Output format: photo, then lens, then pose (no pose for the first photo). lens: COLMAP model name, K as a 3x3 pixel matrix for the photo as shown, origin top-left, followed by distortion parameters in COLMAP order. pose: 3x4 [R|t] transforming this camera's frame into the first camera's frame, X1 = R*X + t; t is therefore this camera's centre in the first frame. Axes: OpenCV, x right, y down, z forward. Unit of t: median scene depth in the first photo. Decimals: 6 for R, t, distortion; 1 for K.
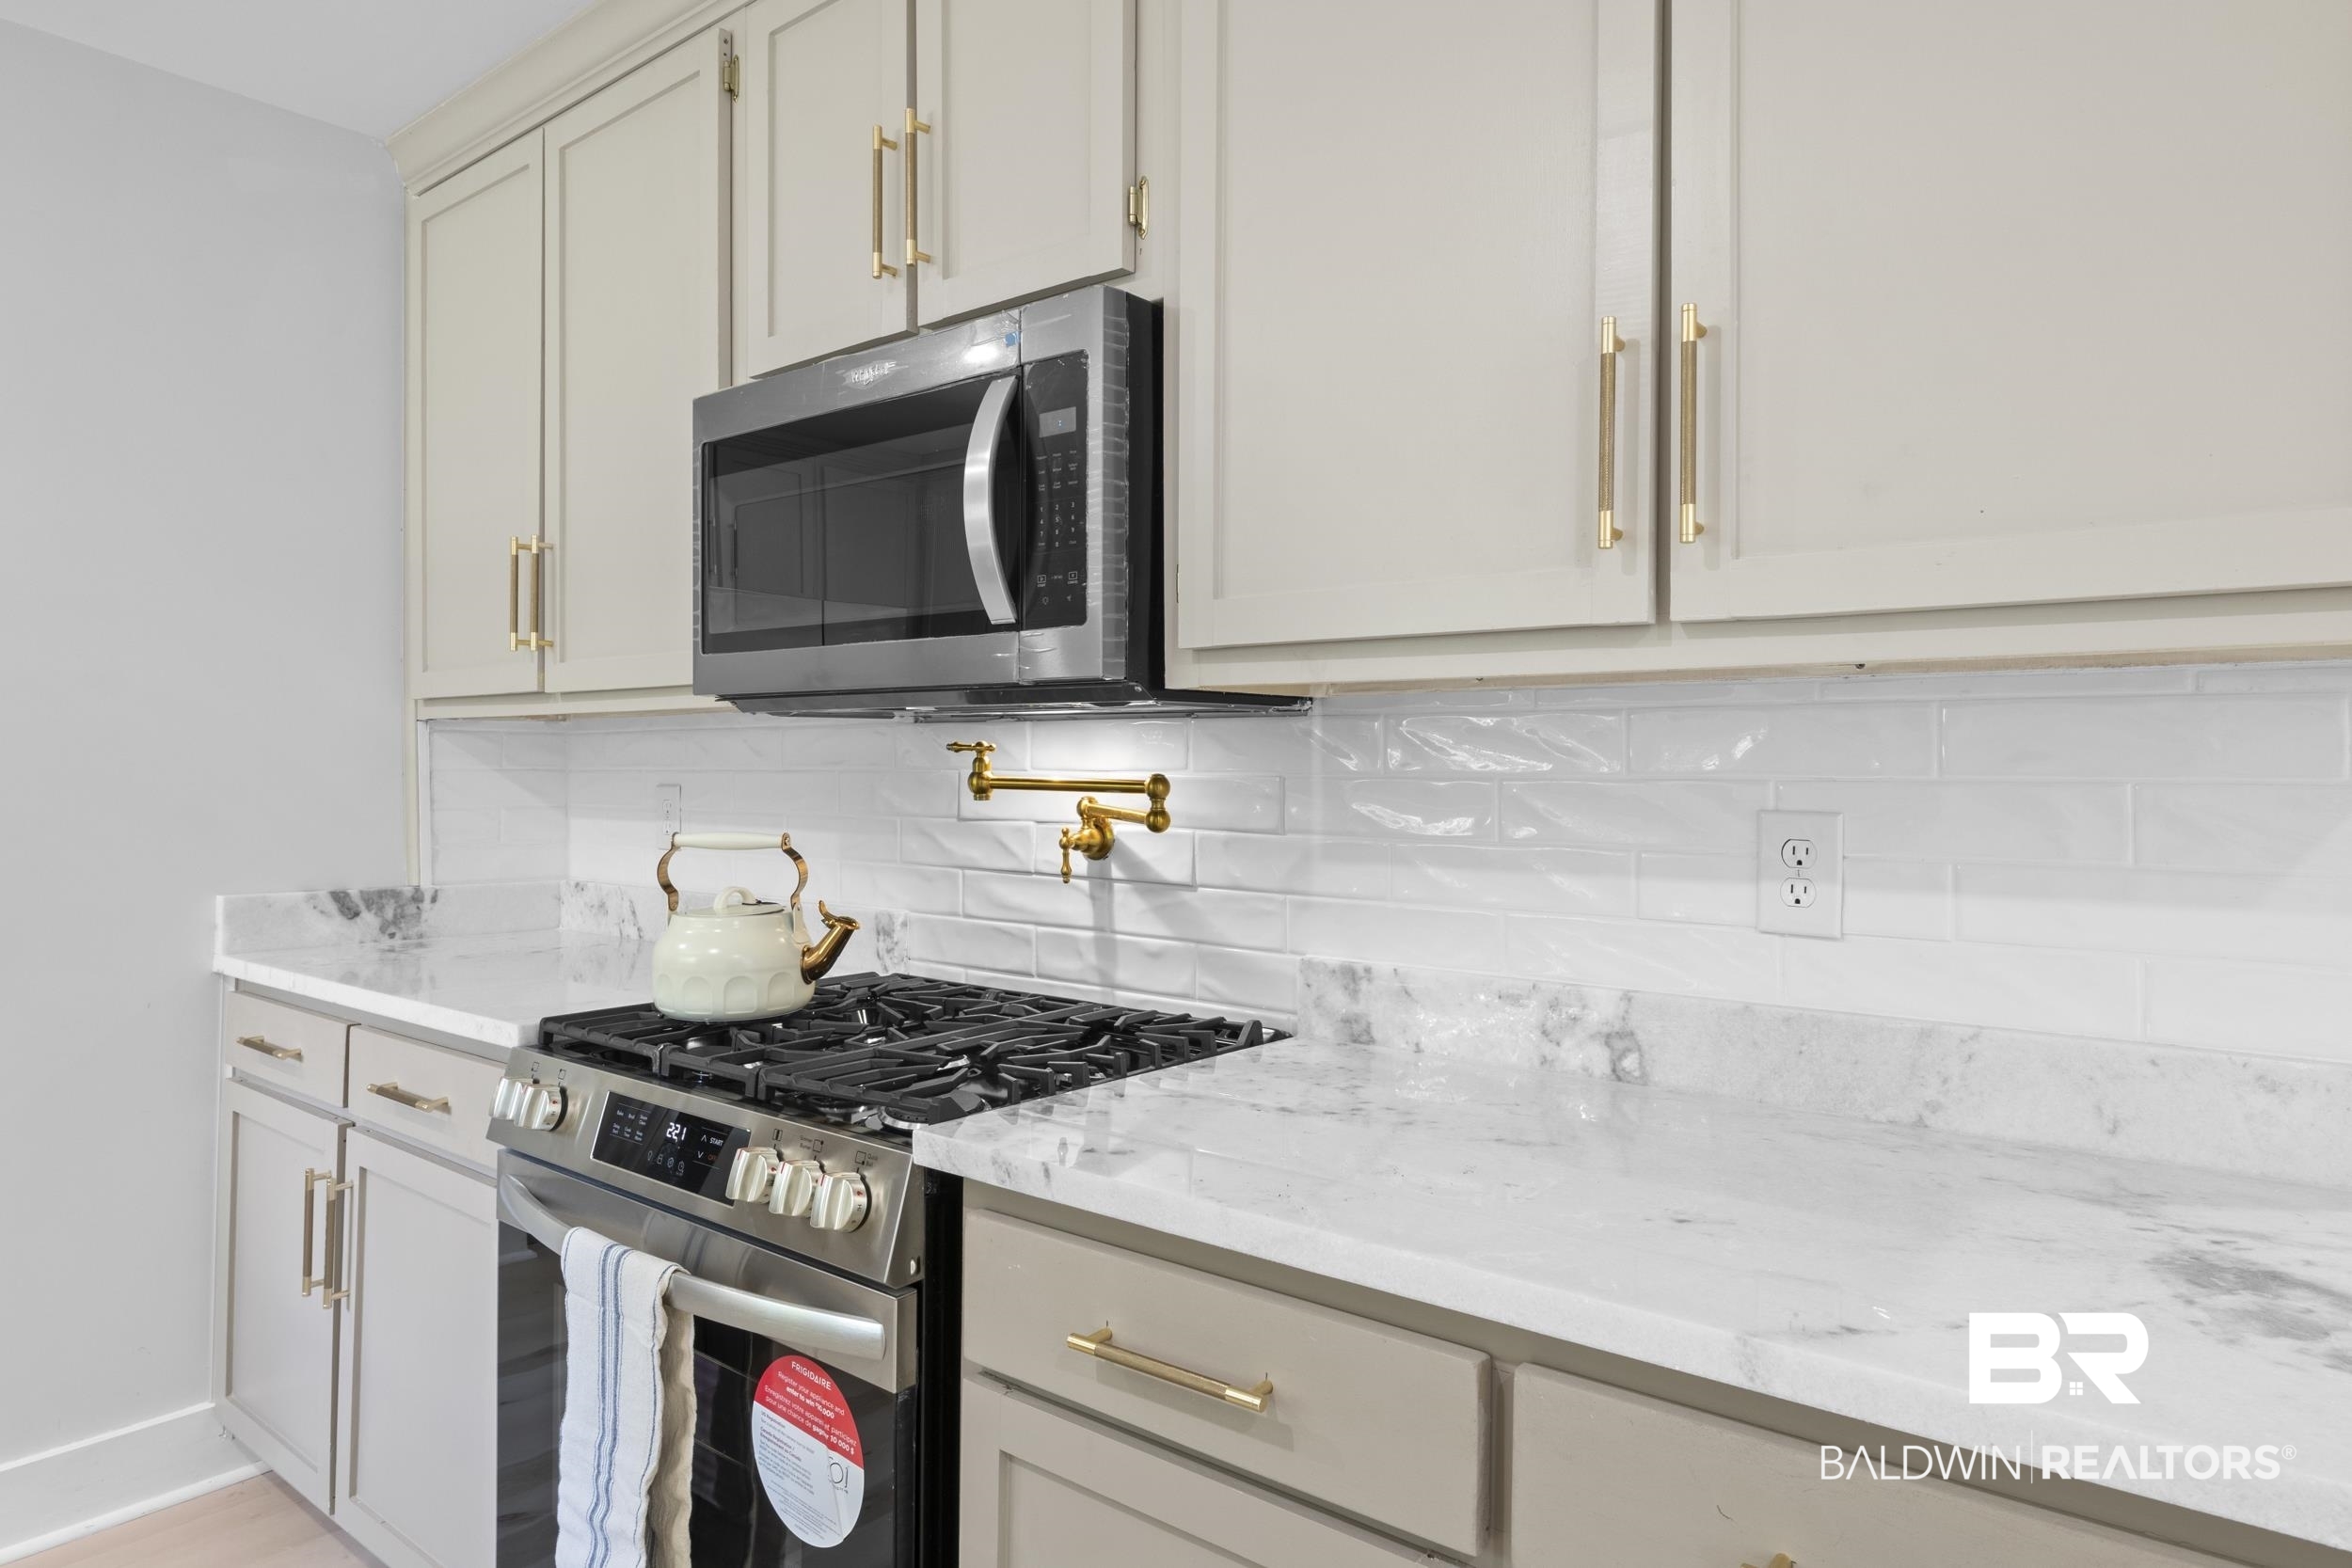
lens RADIAL K [[1403.4, 0, 1176.3], [0, 1403.4, 750.7], [0, 0, 1]] dist [-0.009466, -0.000825]
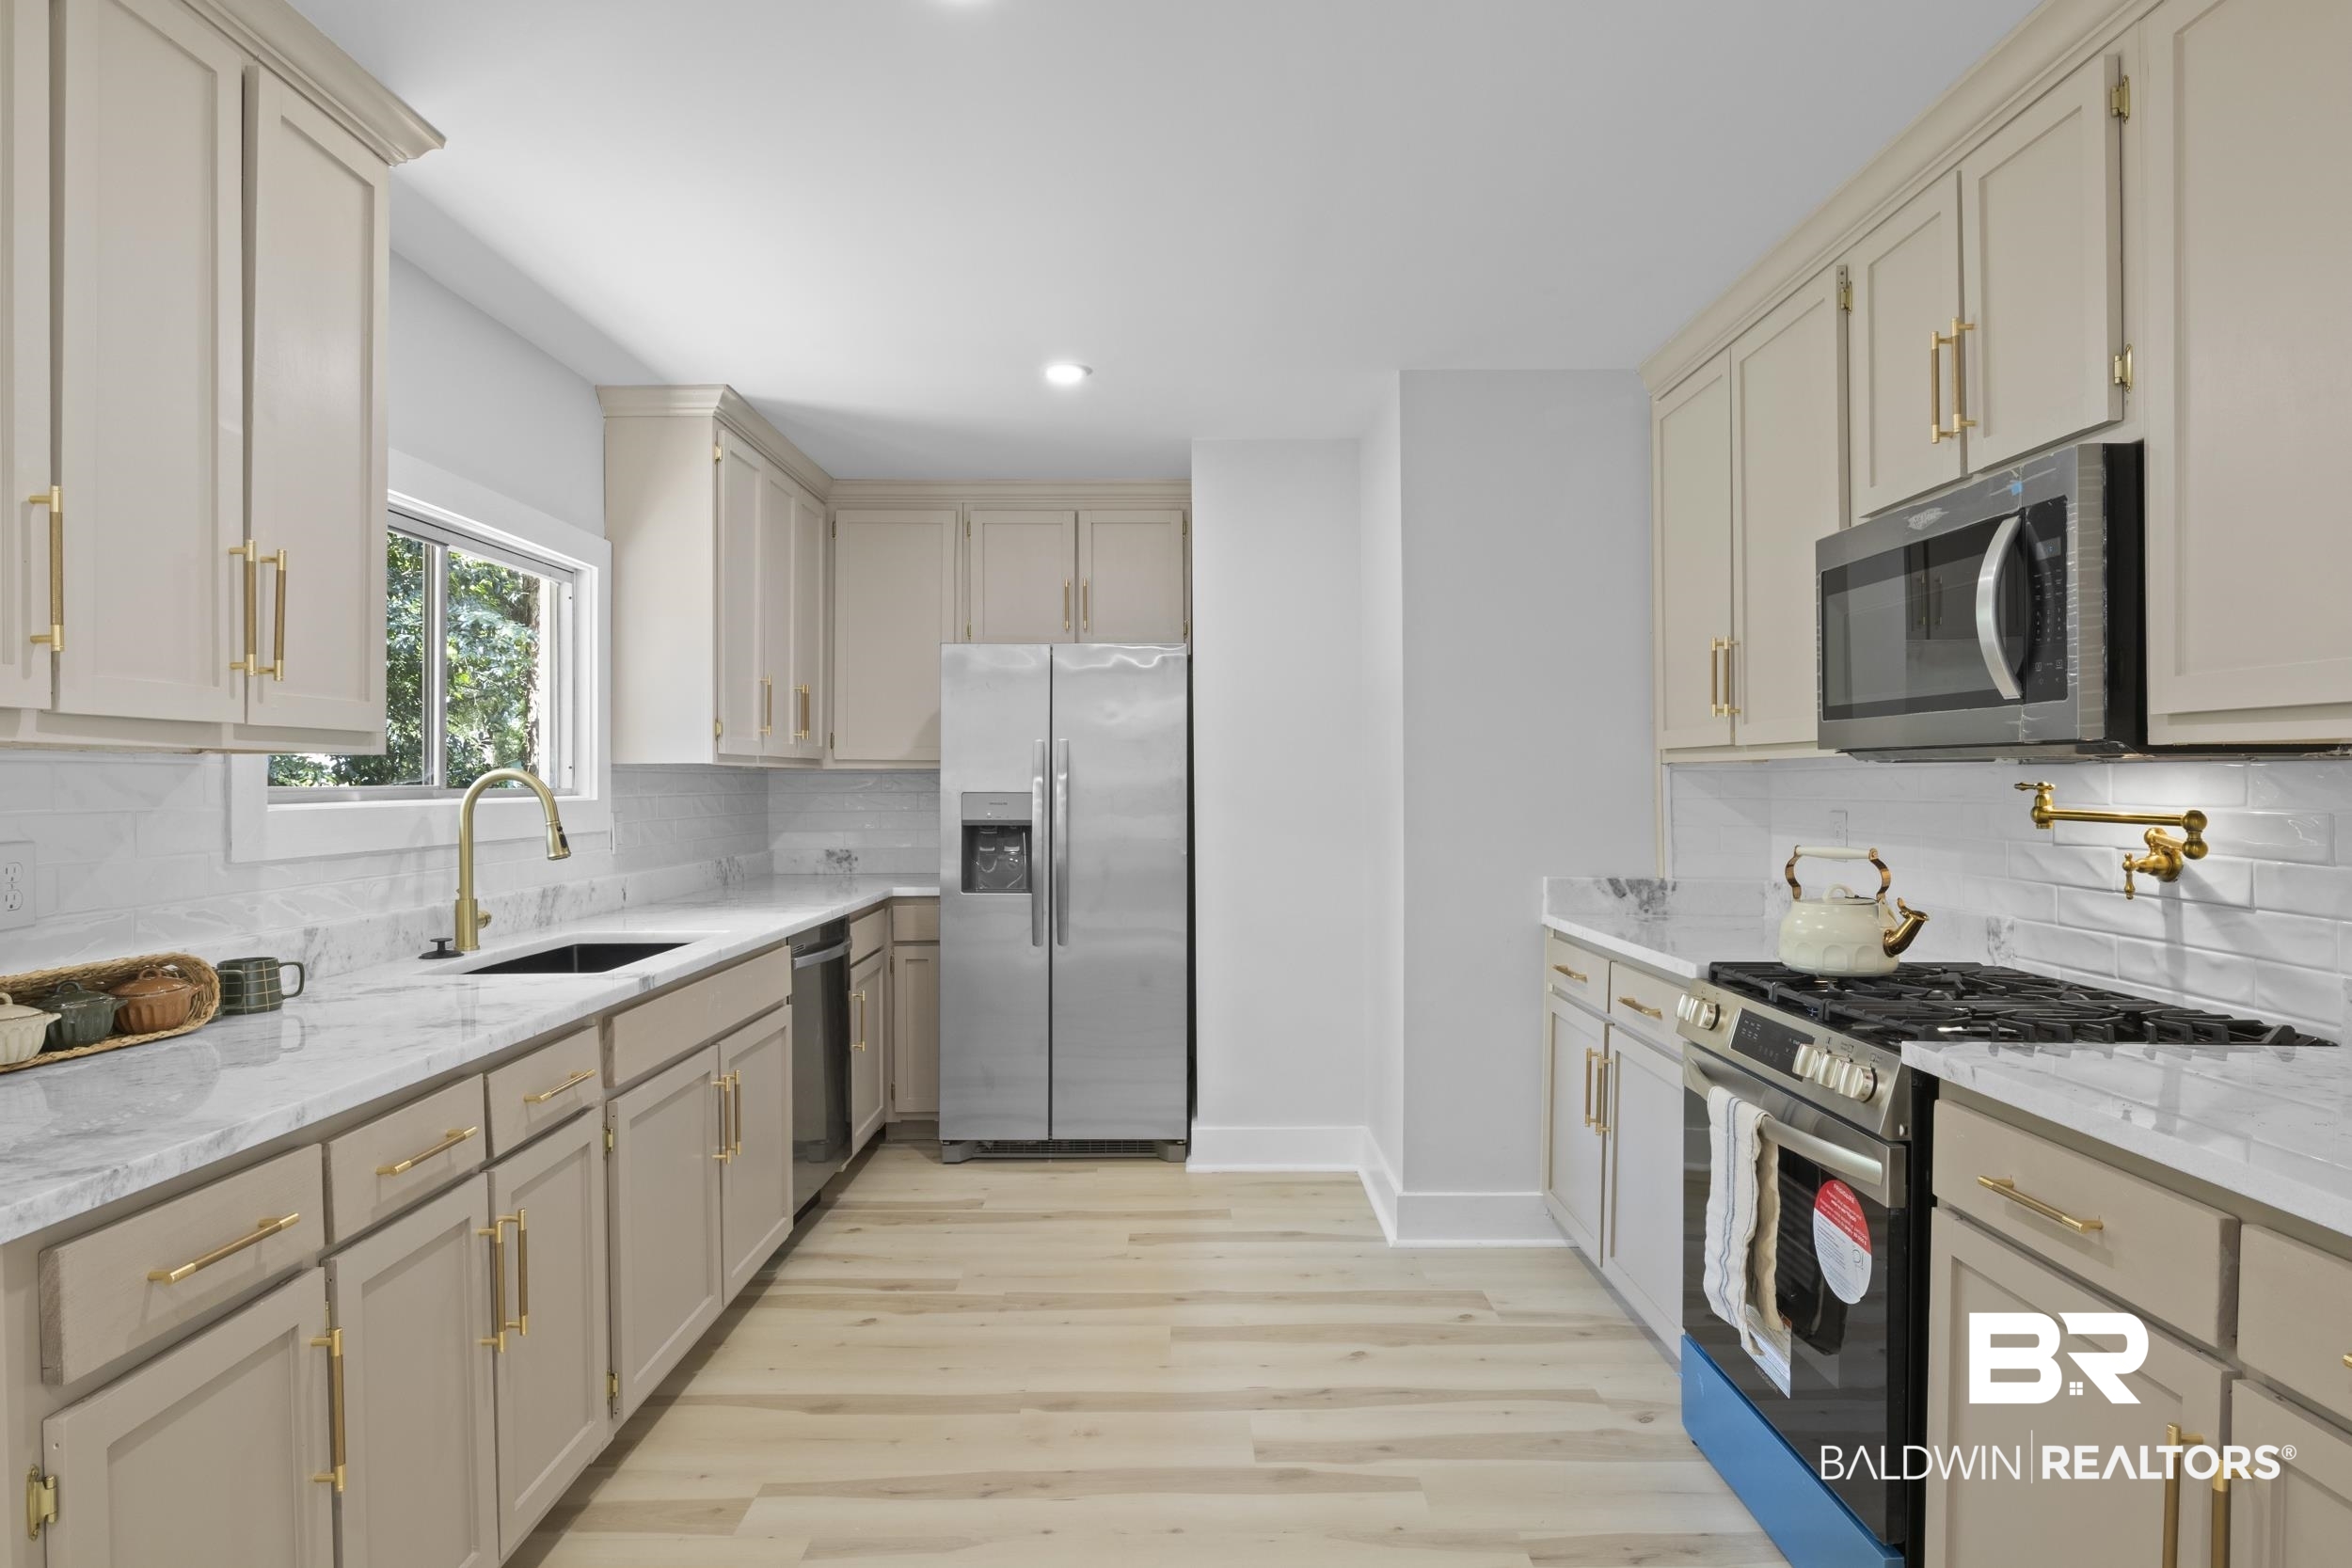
lens RADIAL K [[1334.1, 0, 1187.3], [0, 1334.1, 768.0], [0, 0, 1]] dist [-0.012921, 0.001485]
pose [[0.633093, -0.009601, -0.774016, 0.320188], [0.007510, 0.999952, -0.006261, -0.018845], [0.774039, -0.001849, 0.633135, -0.379051]]
